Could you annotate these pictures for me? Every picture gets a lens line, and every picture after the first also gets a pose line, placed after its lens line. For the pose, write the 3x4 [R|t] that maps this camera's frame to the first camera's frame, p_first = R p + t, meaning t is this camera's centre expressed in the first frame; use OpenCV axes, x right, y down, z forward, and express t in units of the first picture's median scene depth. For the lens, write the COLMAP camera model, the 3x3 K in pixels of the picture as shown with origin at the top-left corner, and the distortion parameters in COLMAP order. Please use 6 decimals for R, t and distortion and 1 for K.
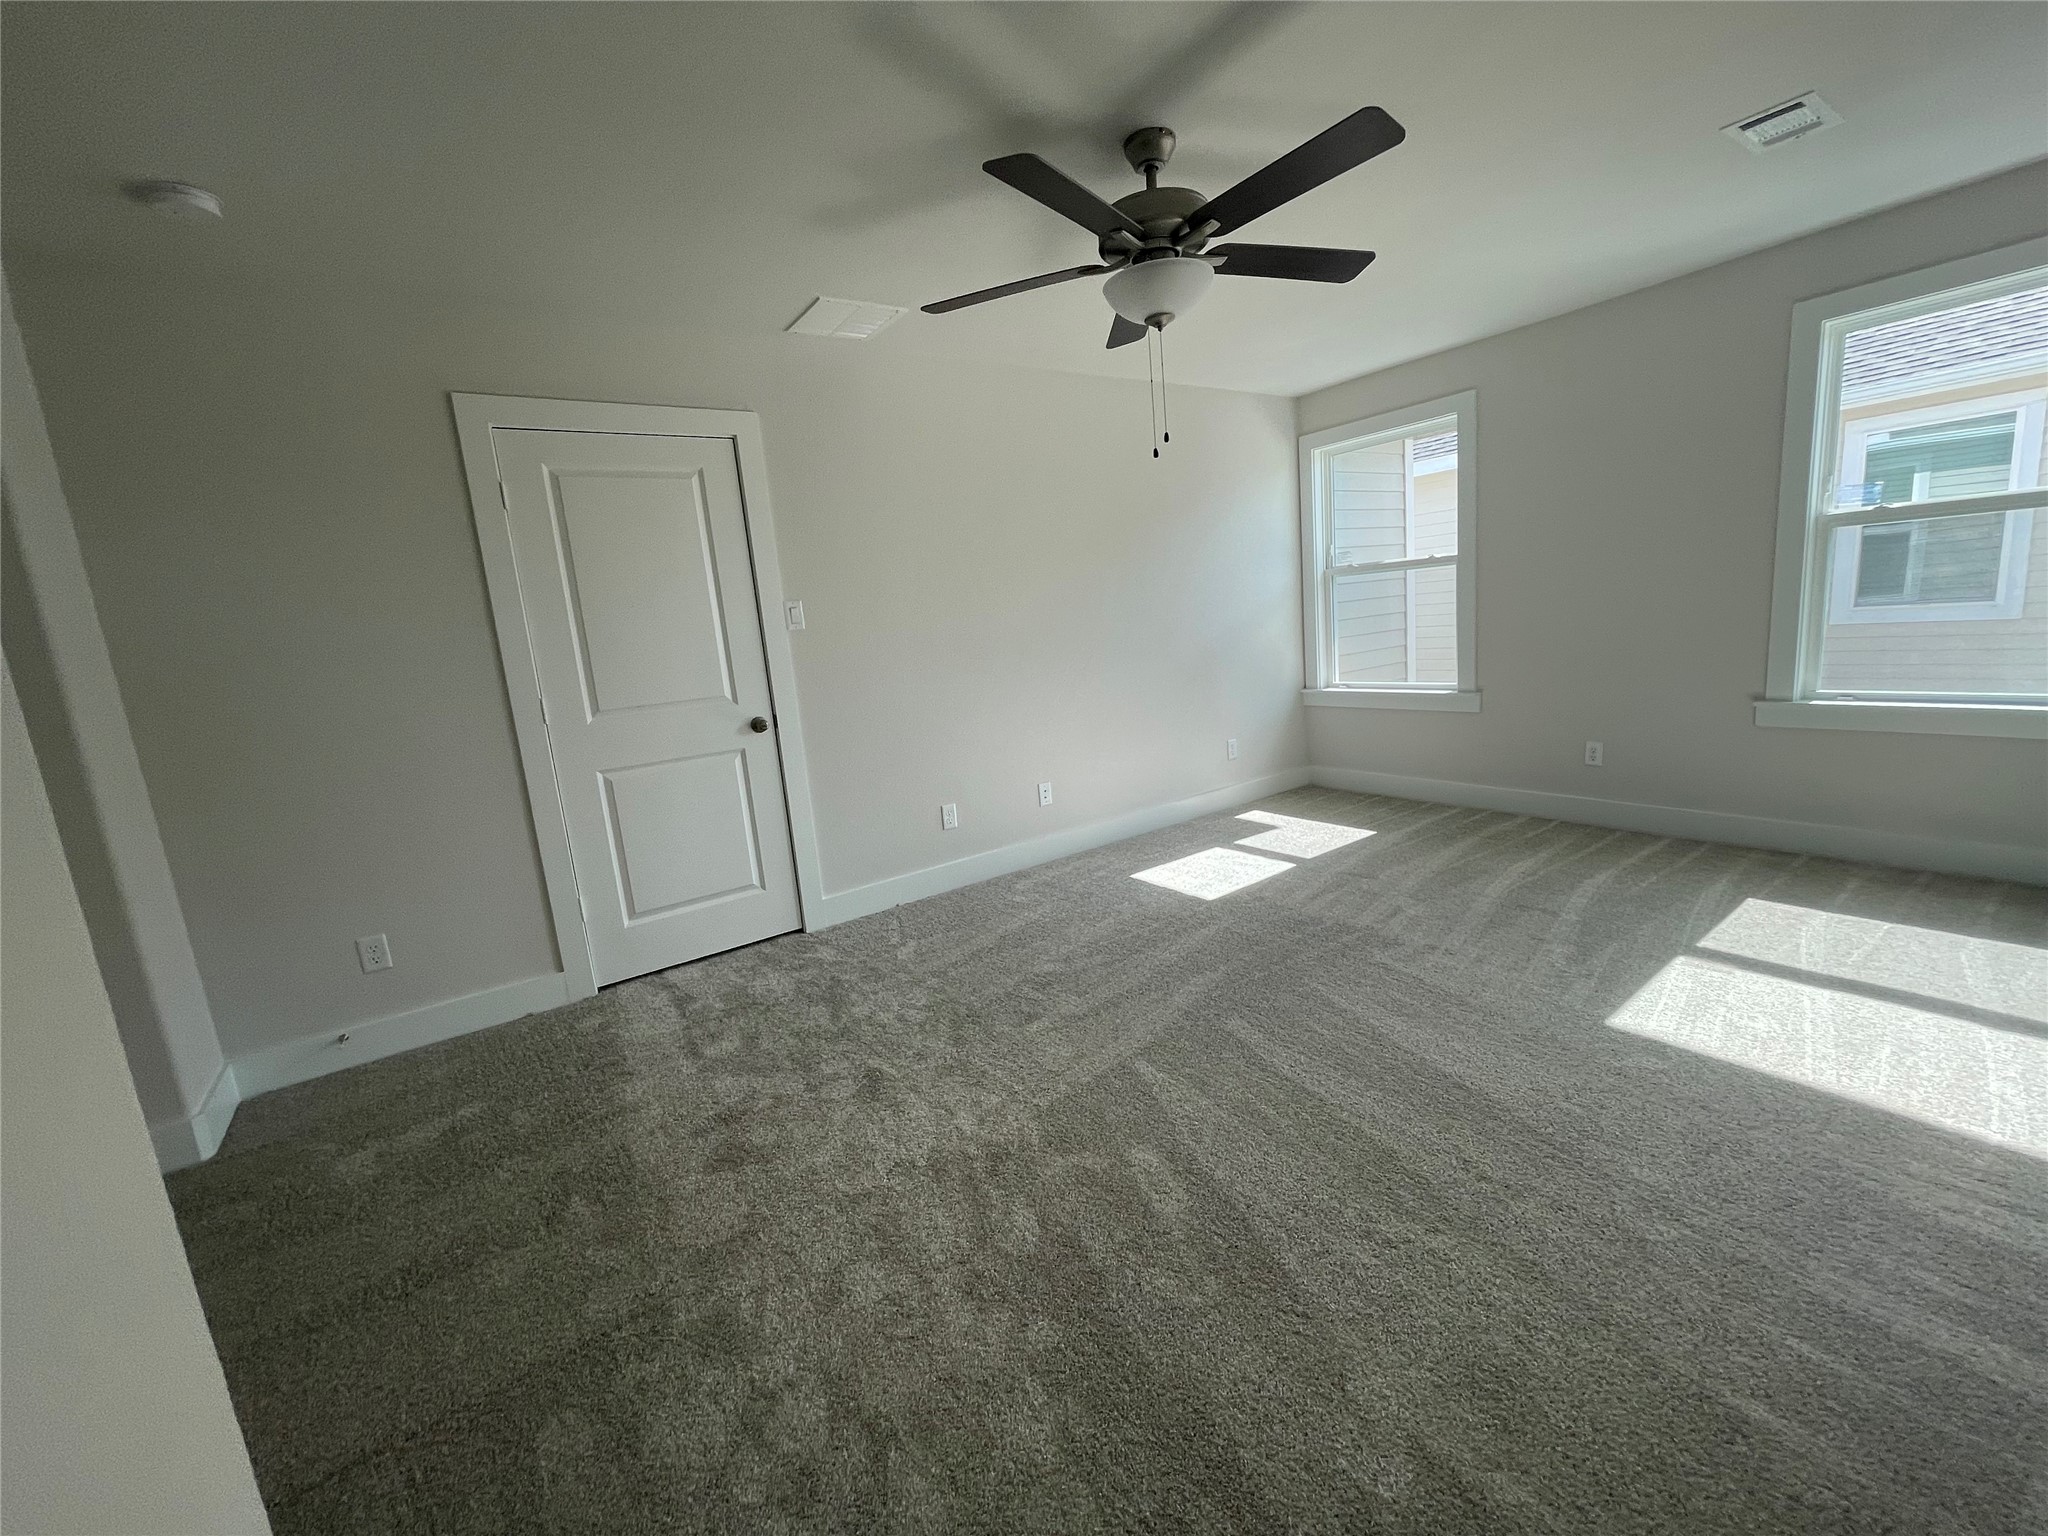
lens RADIAL K [[826.6, 0, 1031.2], [0, 826.6, 753.5], [0, 0, 1]] dist [0.002614, -0.000633]
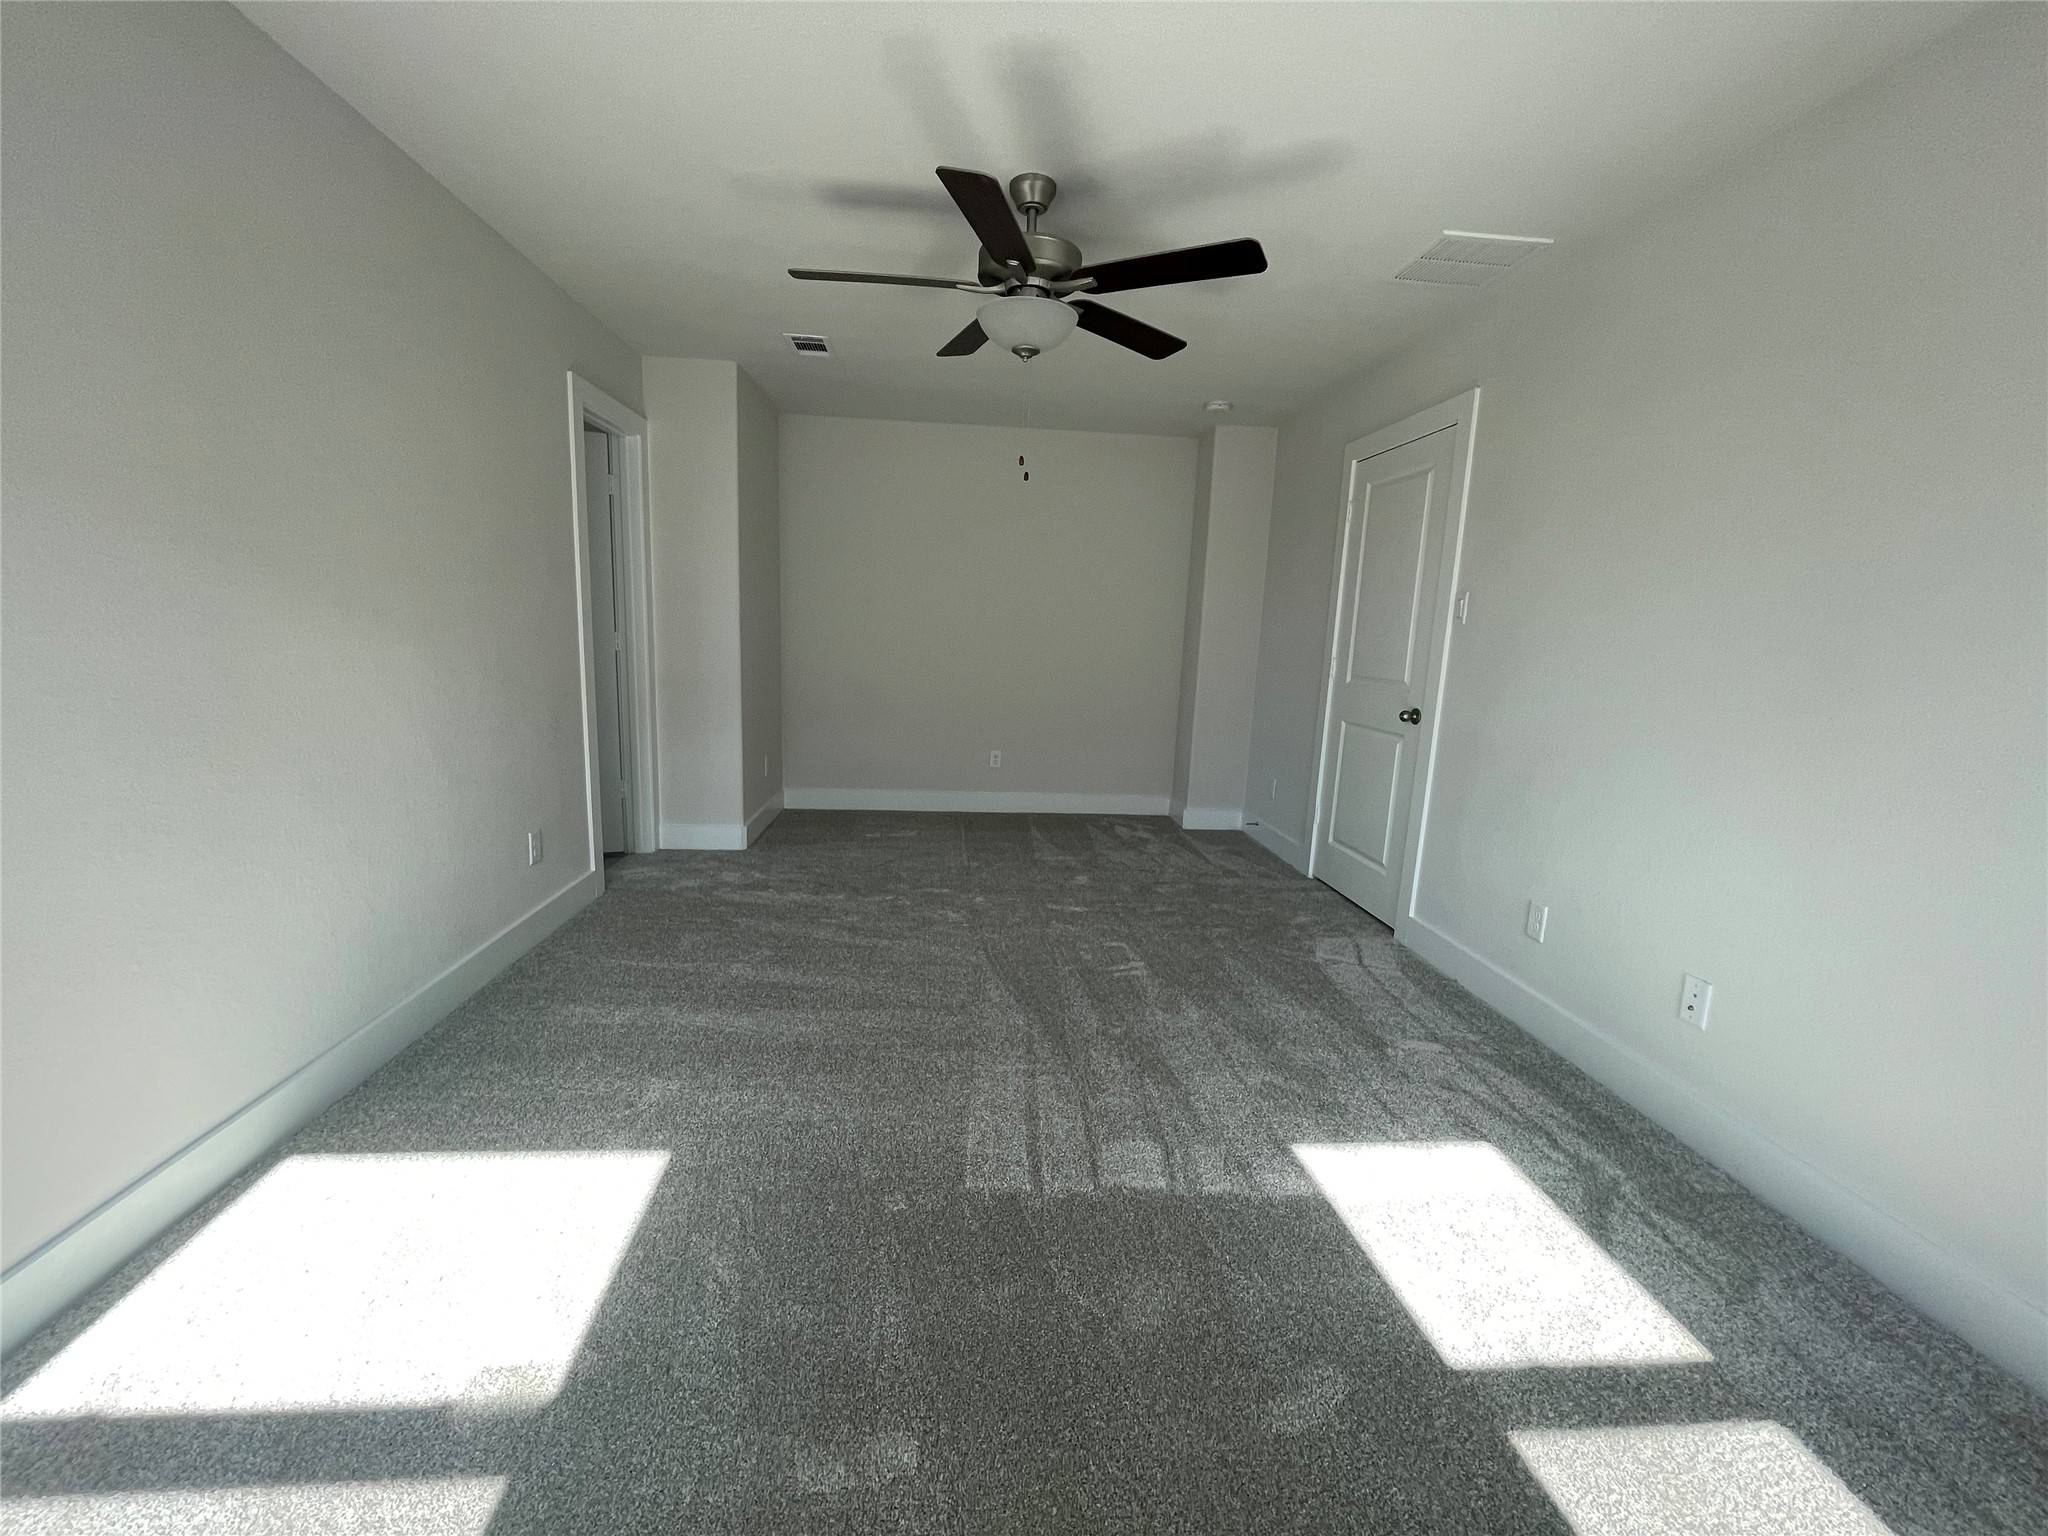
lens RADIAL K [[826.6, 0, 1015.0], [0, 826.6, 767.7], [0, 0, 1]] dist [0.002614, -0.000633]
pose [[-0.512867, 0.215906, -0.830874, 0.685863], [-0.123741, 0.939157, 0.320425, -0.213701], [0.849503, 0.267149, -0.454946, 0.953893]]
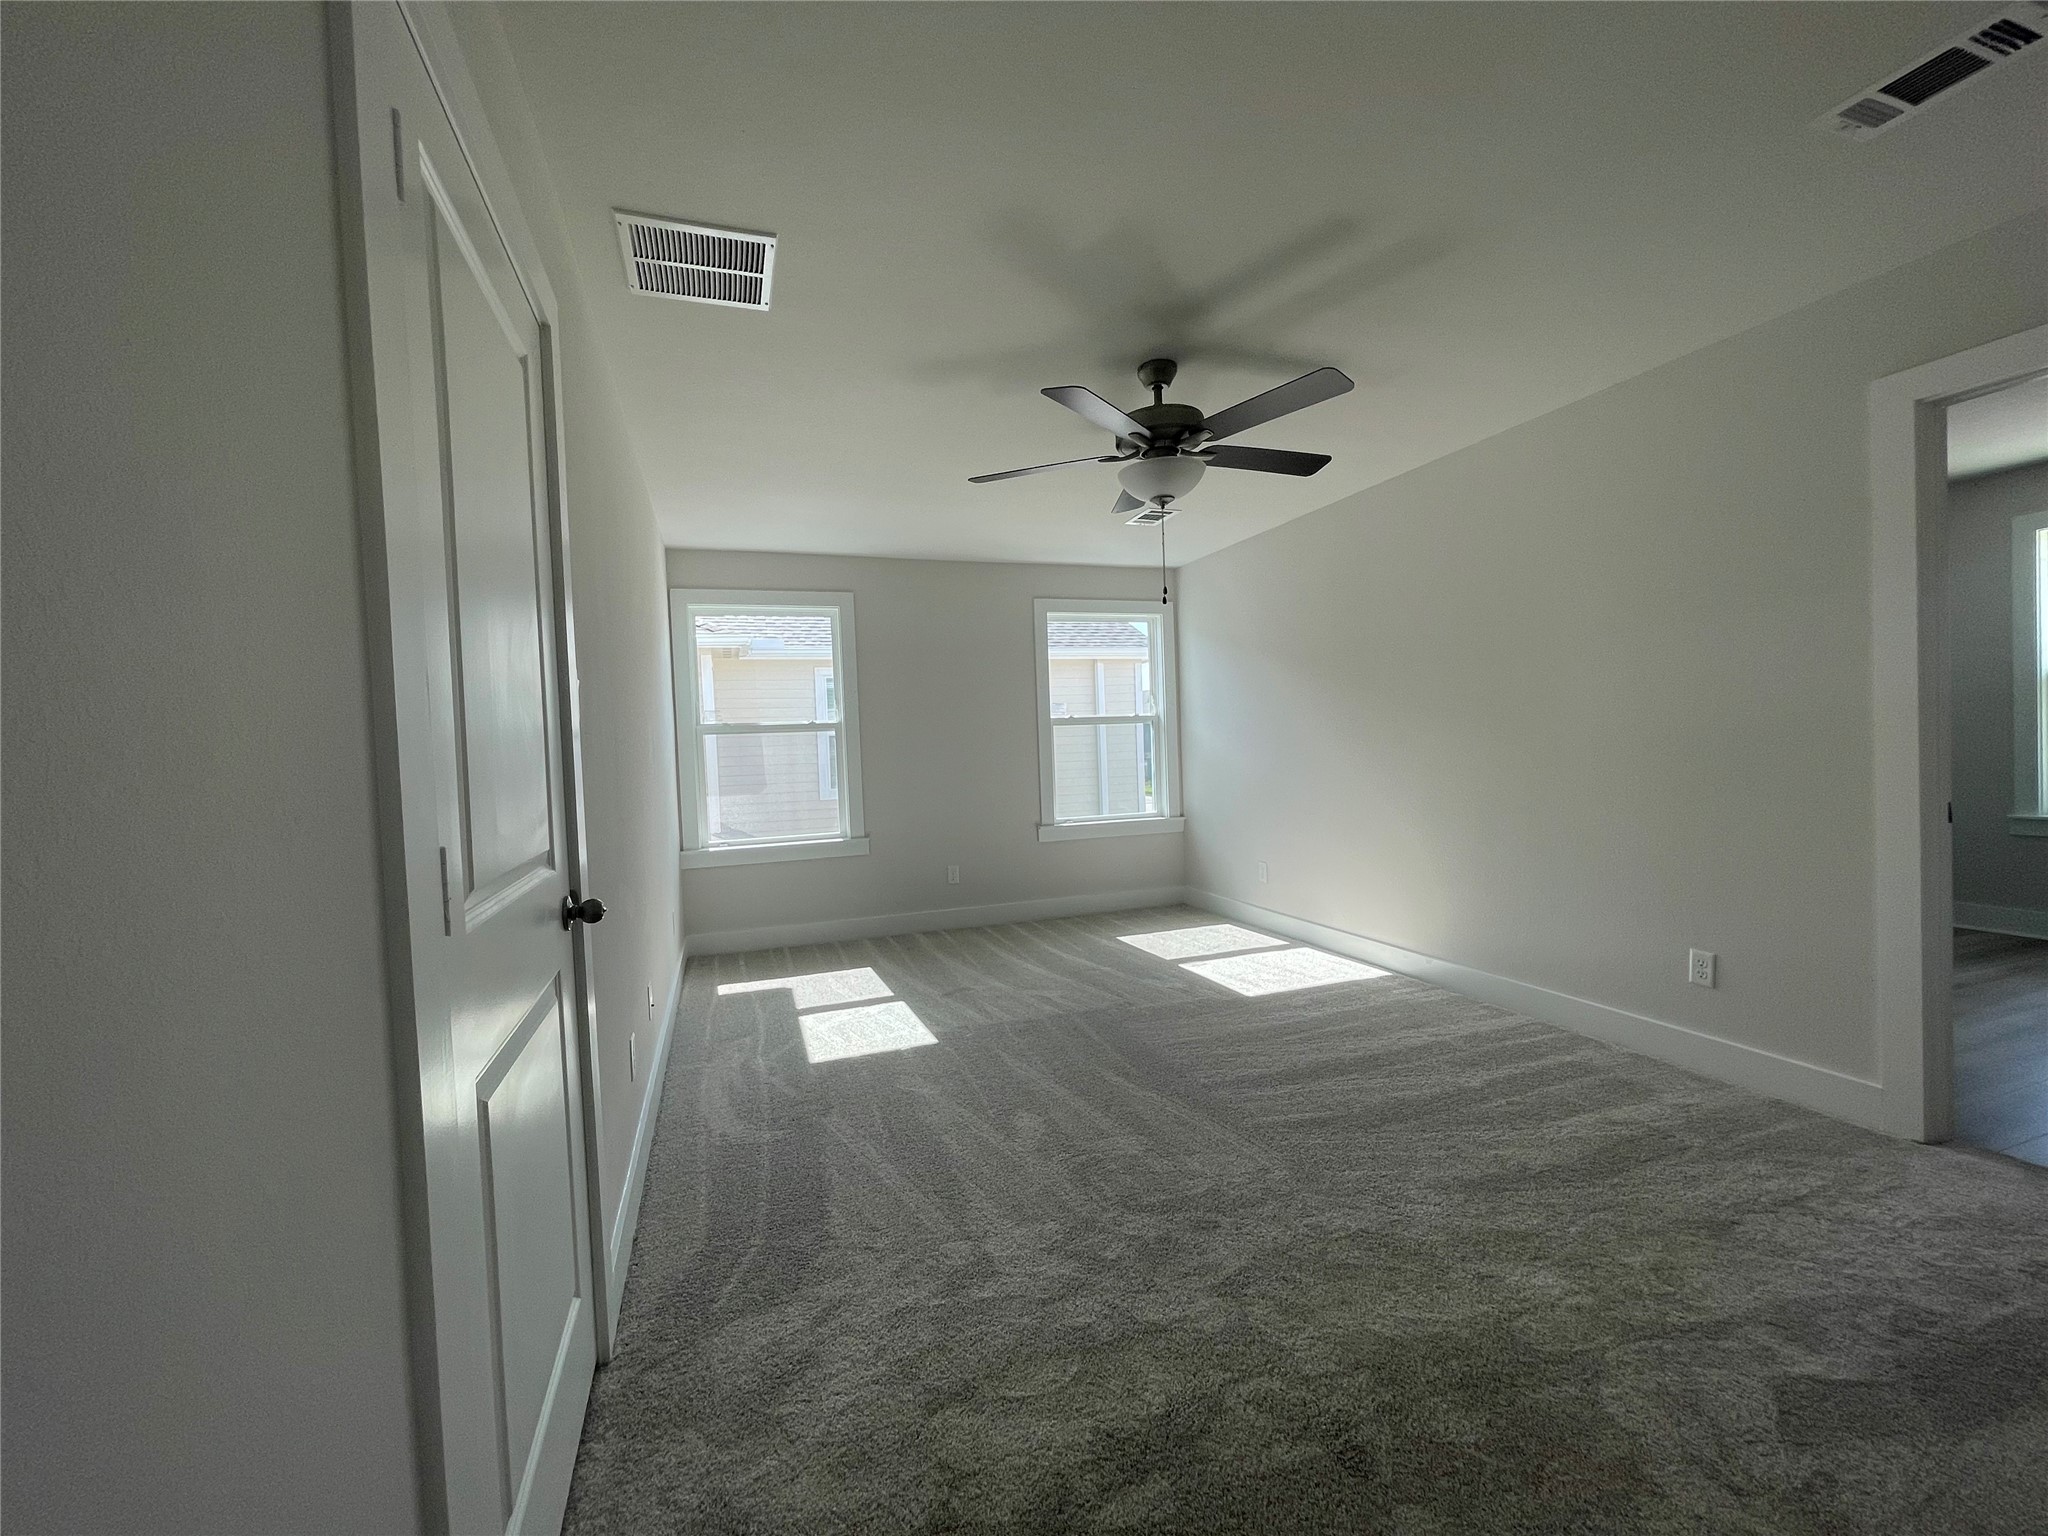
lens RADIAL K [[826.6, 0, 1013.6], [0, 826.6, 766.5], [0, 0, 1]] dist [0.002614, -0.000633]
pose [[0.291917, 0.044761, 0.955396, -0.647336], [0.163465, 0.981872, -0.095948, -0.031031], [-0.942371, 0.184182, 0.279308, 0.543381]]
